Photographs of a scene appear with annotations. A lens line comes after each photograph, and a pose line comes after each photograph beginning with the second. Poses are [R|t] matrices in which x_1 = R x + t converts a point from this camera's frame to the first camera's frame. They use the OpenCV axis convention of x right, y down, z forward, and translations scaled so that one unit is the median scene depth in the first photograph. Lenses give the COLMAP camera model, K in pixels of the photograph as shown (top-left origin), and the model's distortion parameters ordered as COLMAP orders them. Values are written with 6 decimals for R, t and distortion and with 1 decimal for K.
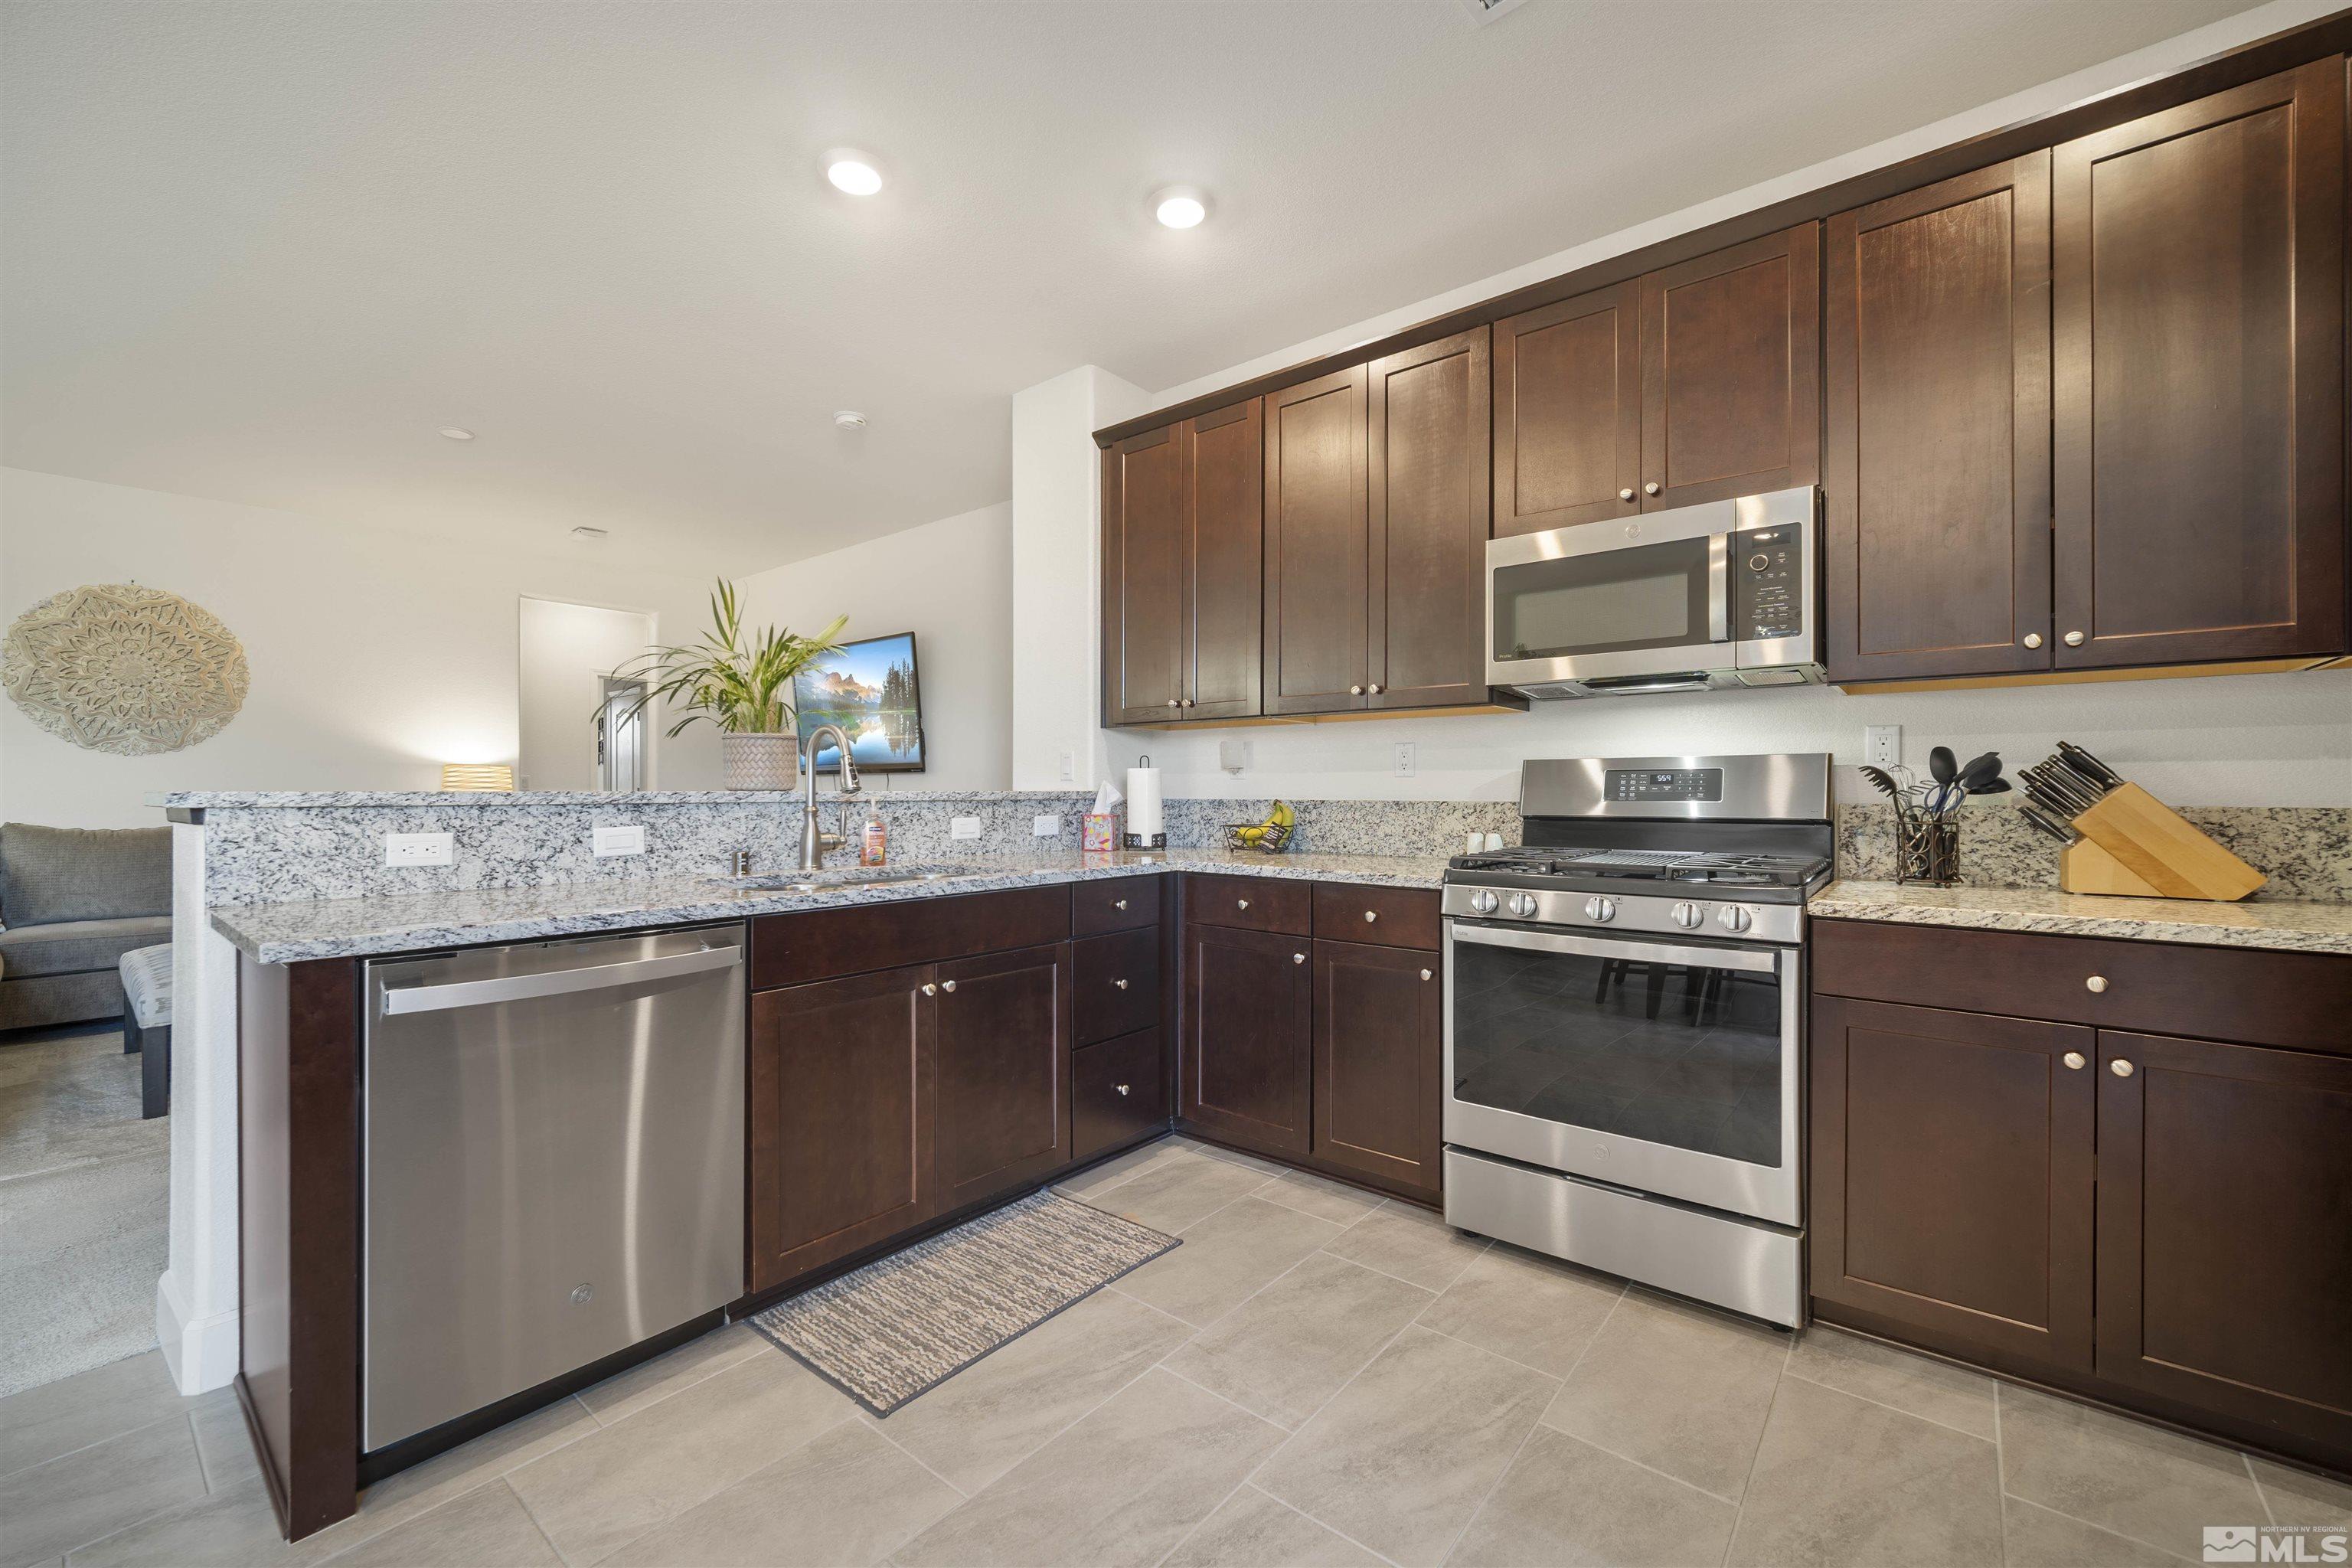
lens RADIAL K [[956.5, 0, 1167.9], [0, 956.5, 785.2], [0, 0, 1]] dist [-0.001250, -0.000268]
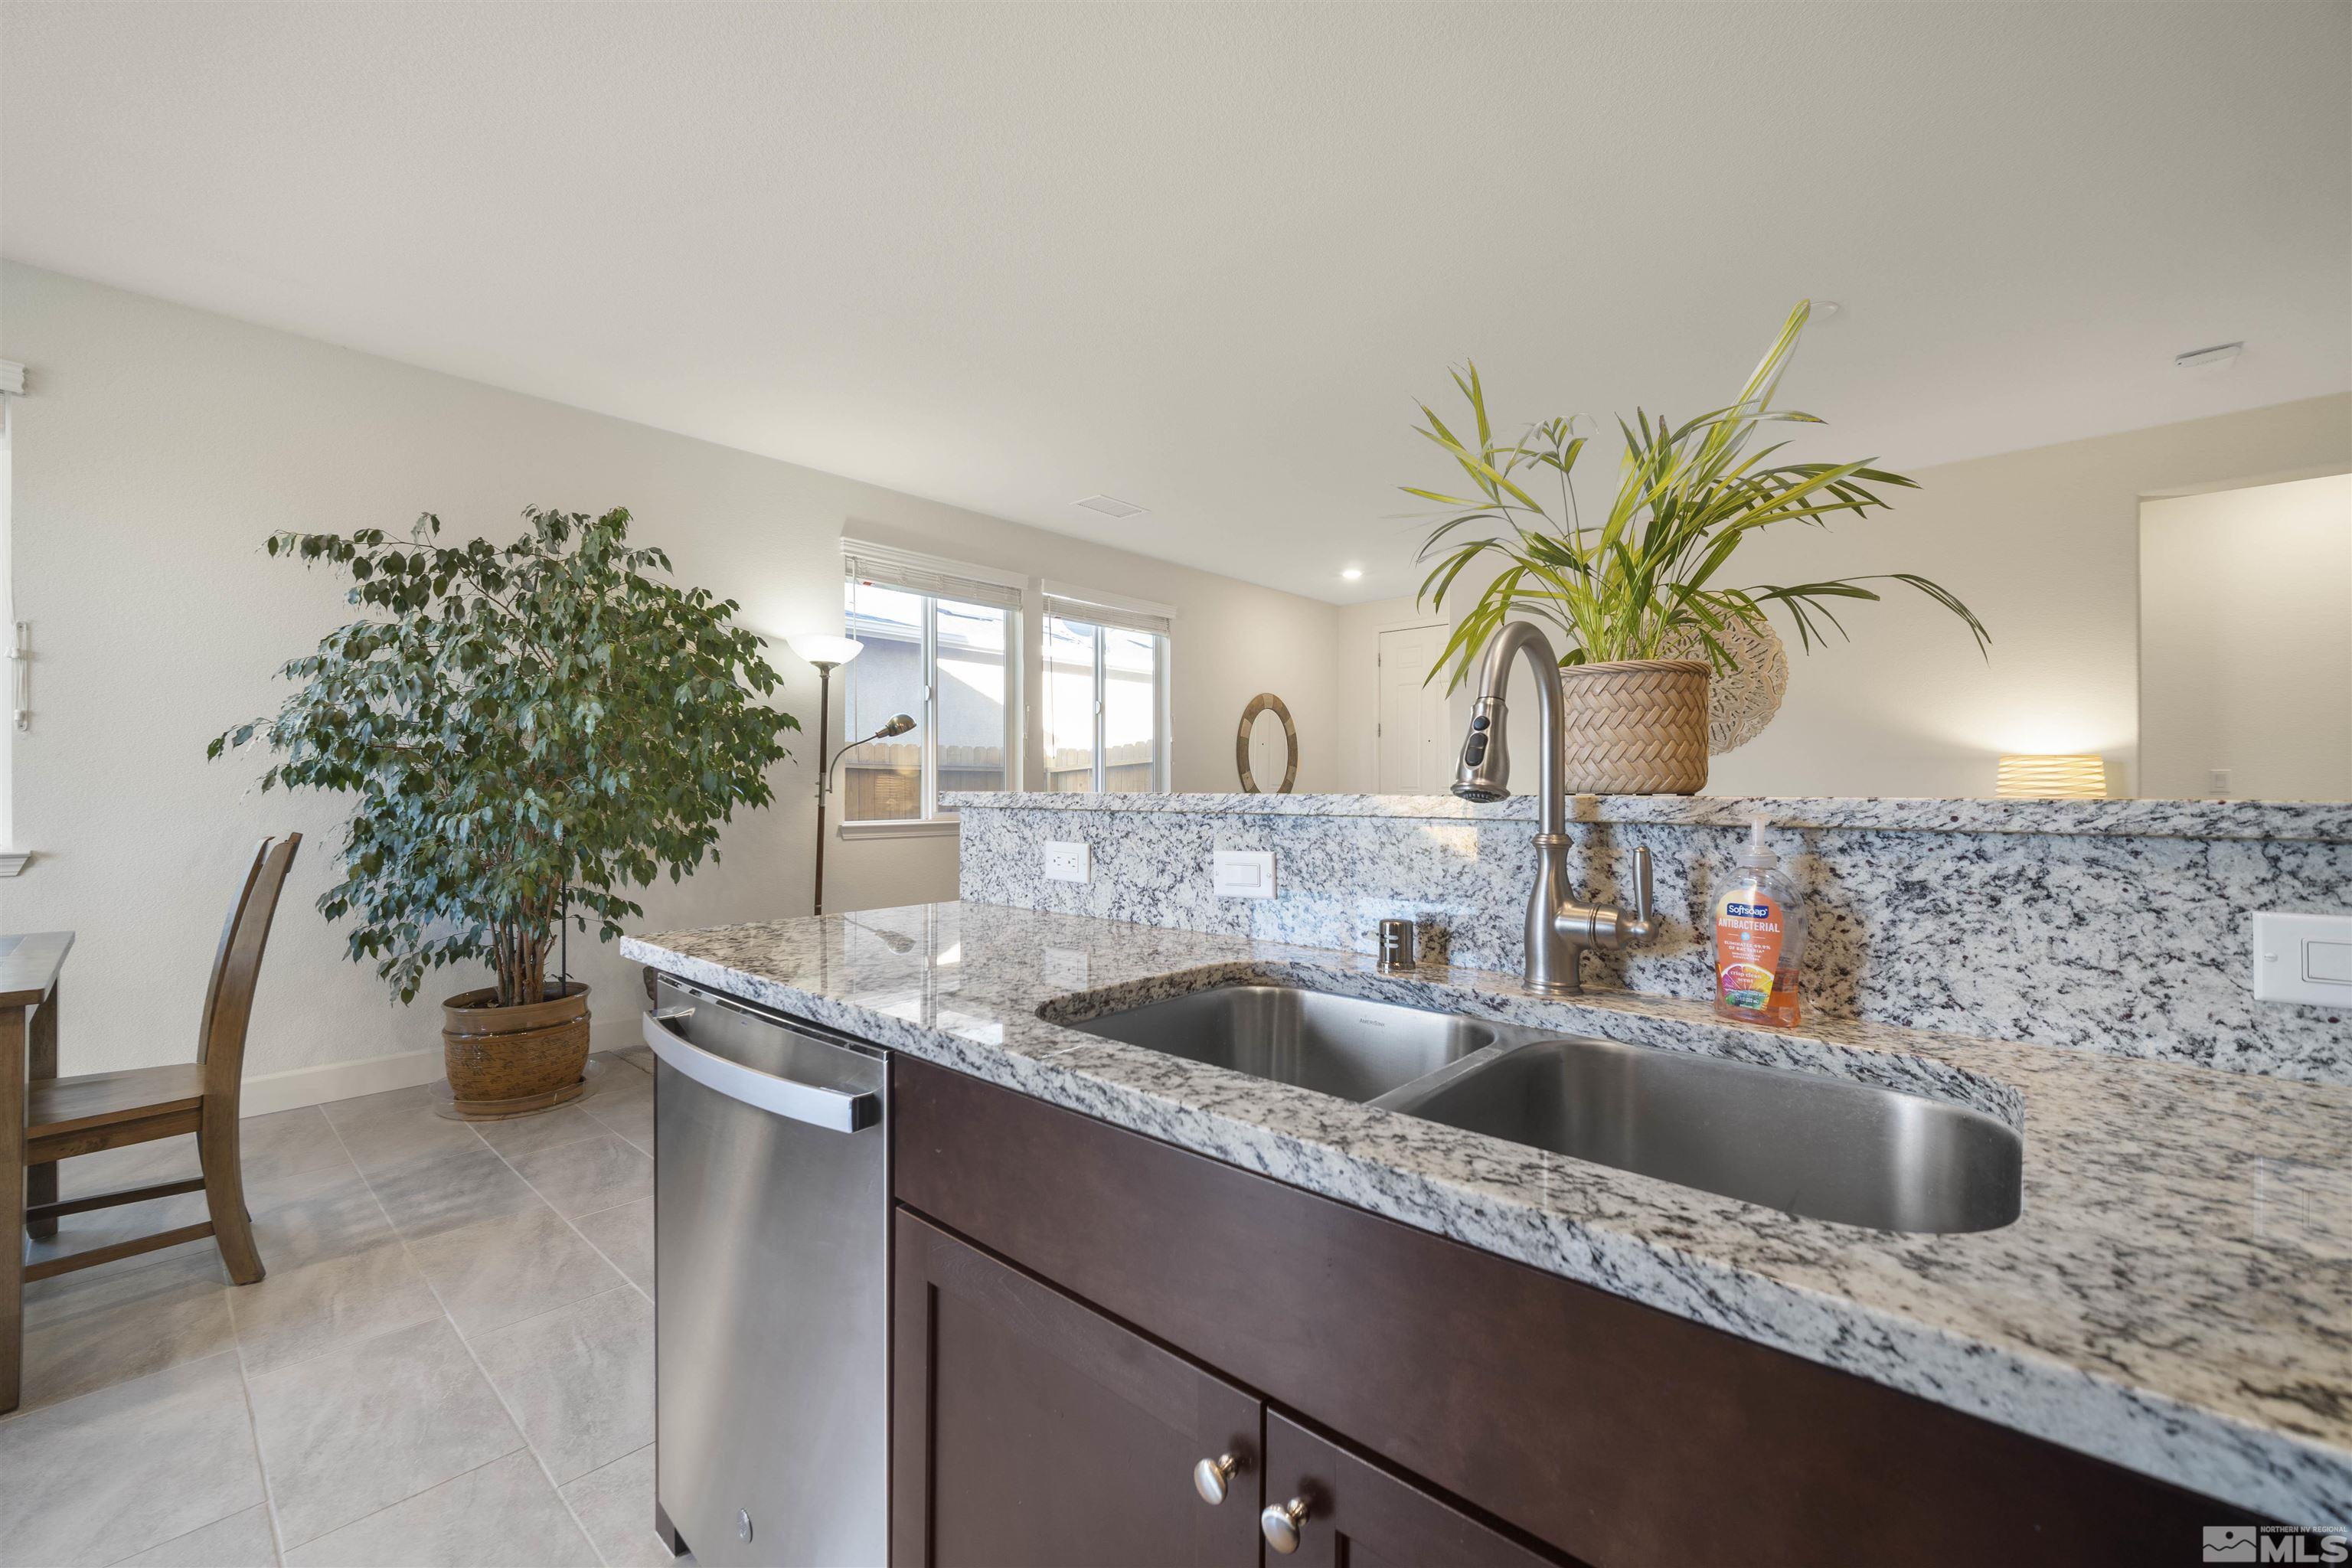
lens RADIAL K [[956.5, 0, 1174.3], [0, 956.5, 778.5], [0, 0, 1]] dist [-0.001250, -0.000268]
pose [[-0.055237, -0.011260, -0.998410, 0.044177], [0.002771, 0.999931, -0.011430, 0.004069], [0.998469, -0.003398, -0.055202, 1.008659]]
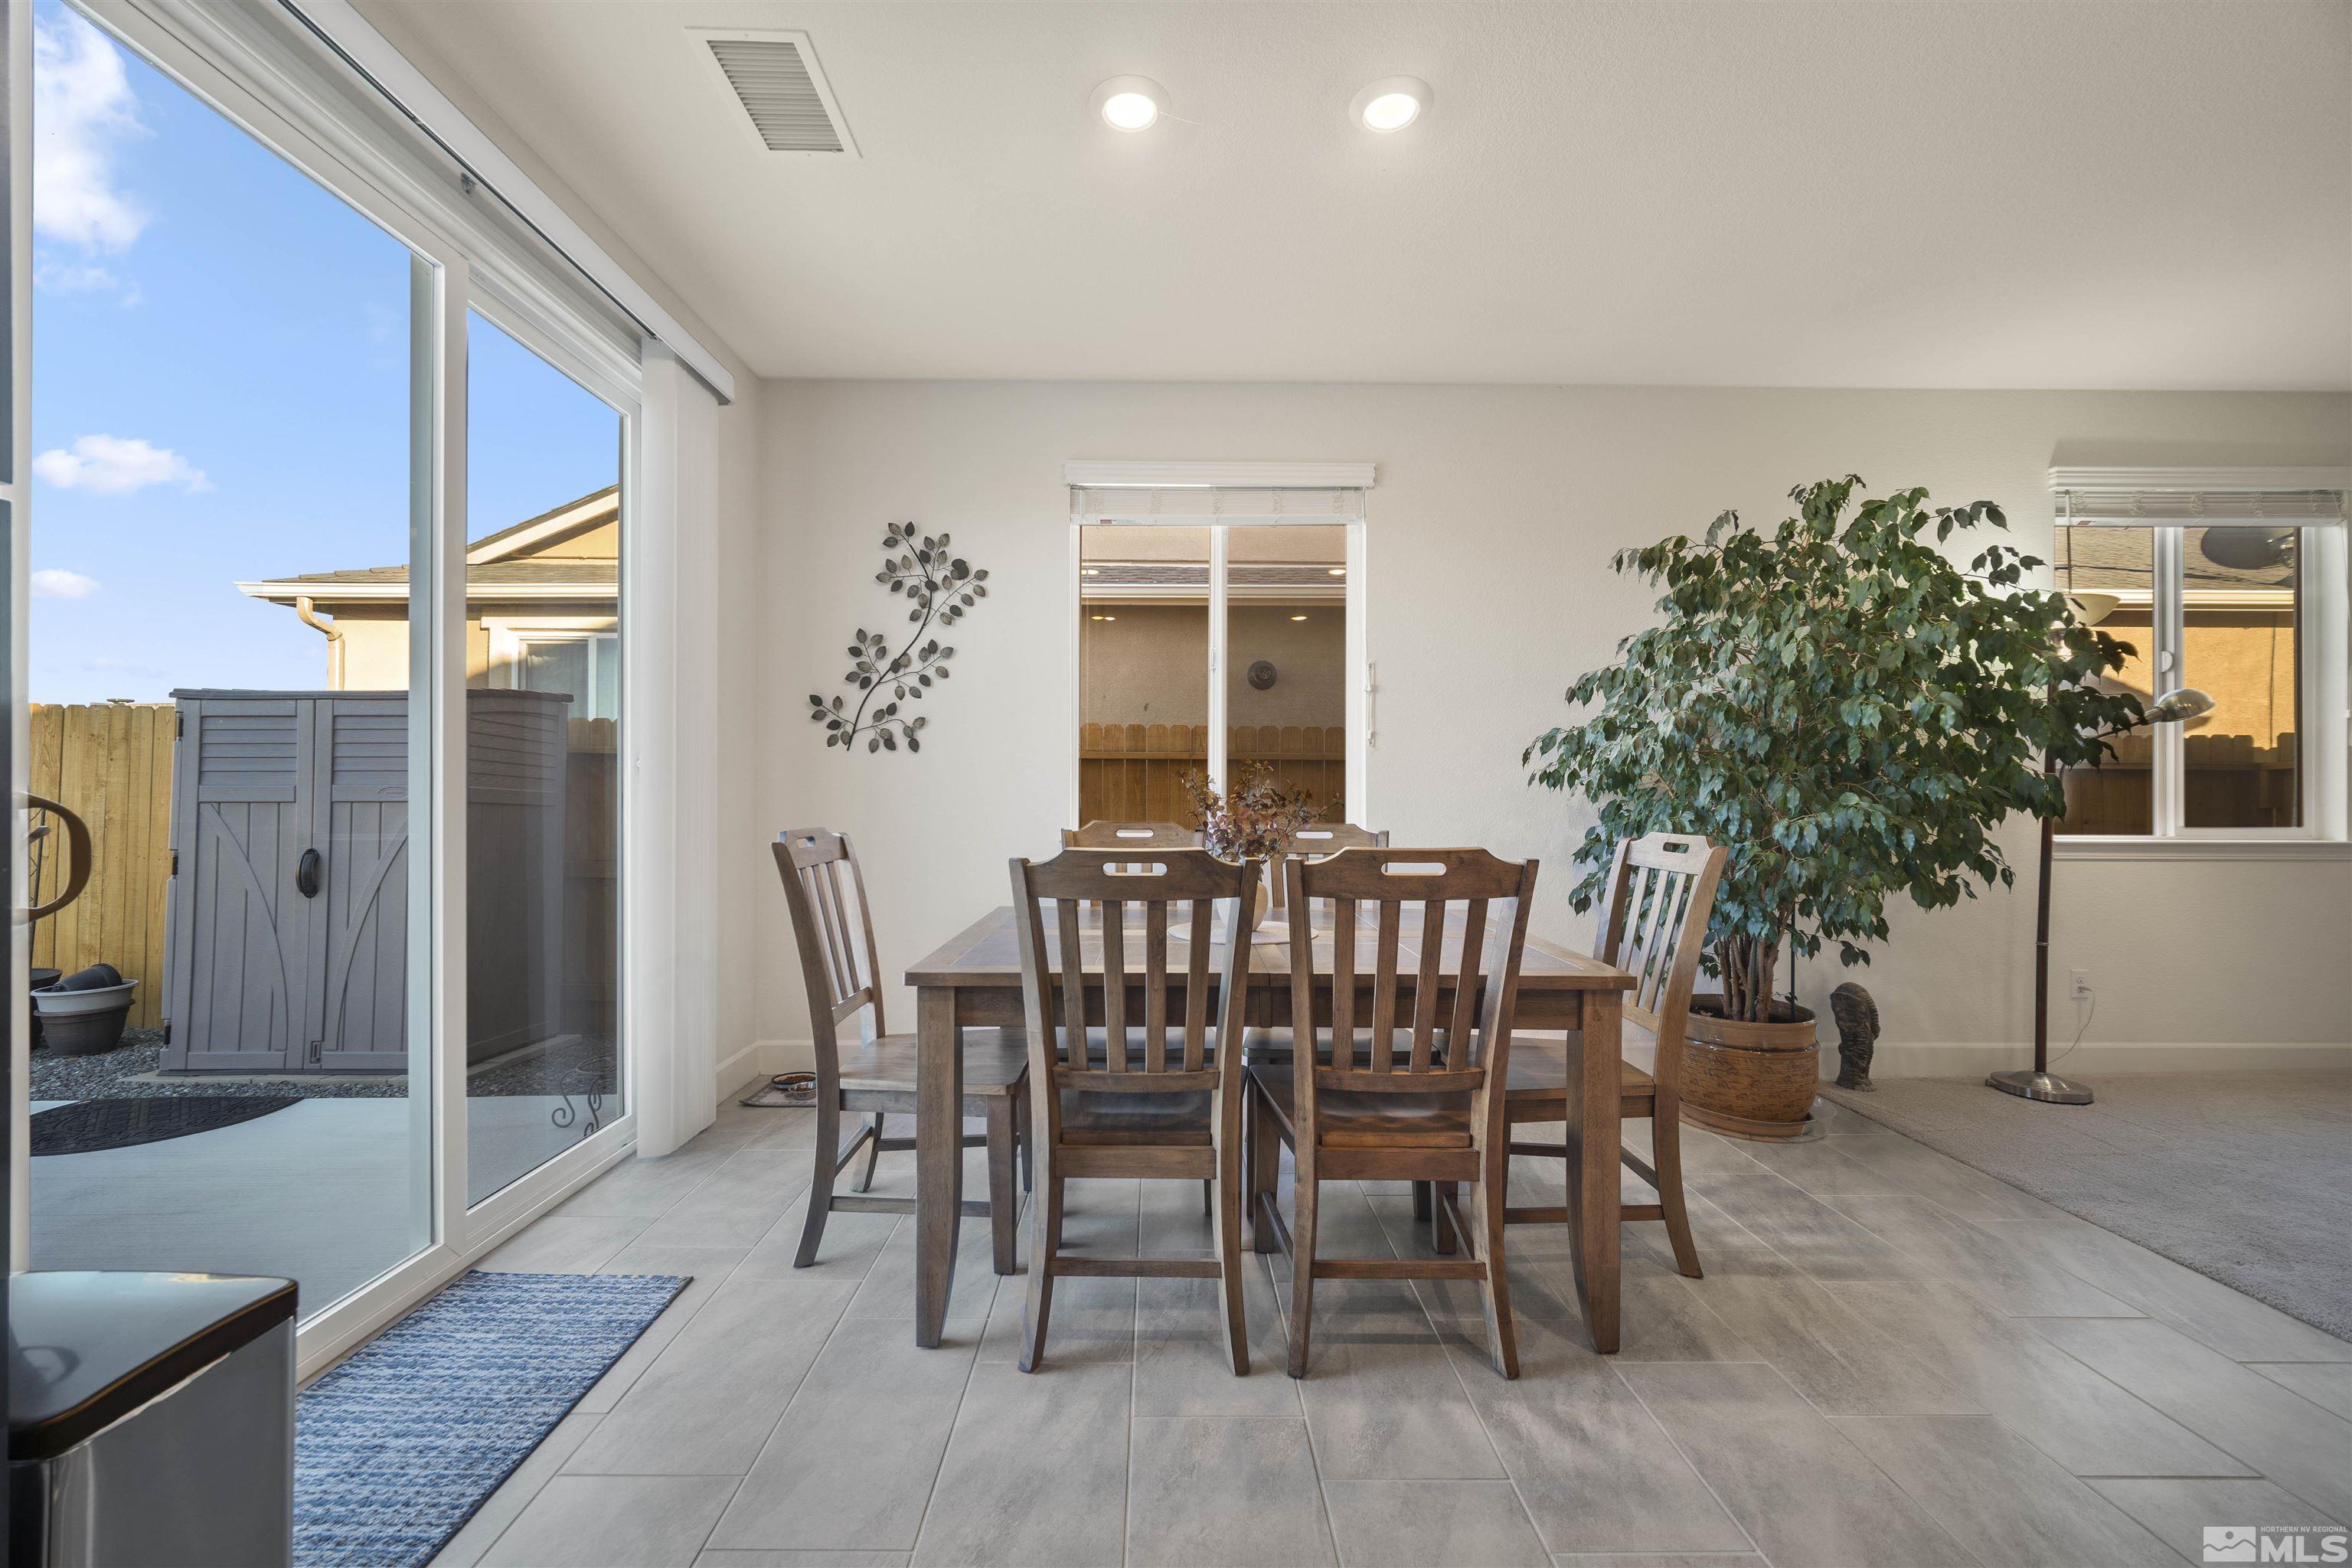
lens RADIAL K [[956.5, 0, 1172.3], [0, 956.5, 785.7], [0, 0, 1]] dist [-0.001250, -0.000268]
pose [[-0.779401, -0.005505, -0.626502, 0.088208], [-0.001898, 0.999978, -0.006425, 0.002619], [0.626523, -0.003819, -0.779394, 0.813955]]
